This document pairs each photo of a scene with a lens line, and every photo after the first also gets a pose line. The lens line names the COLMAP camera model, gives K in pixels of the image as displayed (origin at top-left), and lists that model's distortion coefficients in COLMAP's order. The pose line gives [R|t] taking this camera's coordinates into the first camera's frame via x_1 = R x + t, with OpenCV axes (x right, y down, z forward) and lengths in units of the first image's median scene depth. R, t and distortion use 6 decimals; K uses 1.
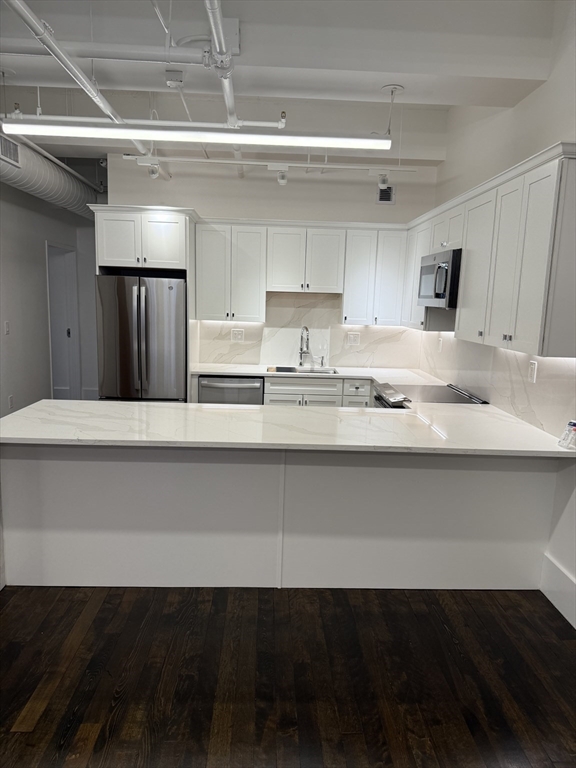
lens RADIAL K [[543.9, 0, 289.1], [0, 543.9, 389.0], [0, 0, 1]] dist [0.027097, -0.036812]
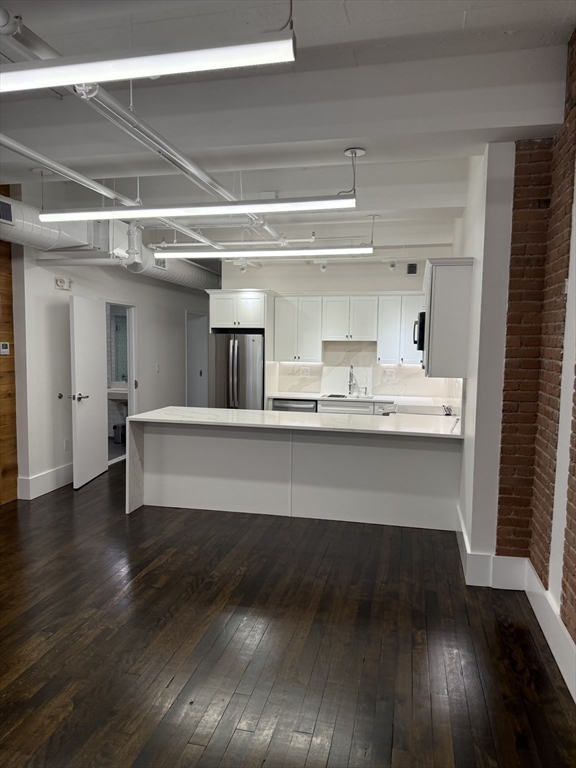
lens RADIAL K [[543.9, 0, 287.0], [0, 543.9, 386.1], [0, 0, 1]] dist [0.027097, -0.036812]
pose [[0.964627, -0.000129, -0.263619, 0.254772], [-0.023737, 0.995895, -0.087345, 0.067494], [0.262548, 0.090513, 0.960664, -0.398217]]
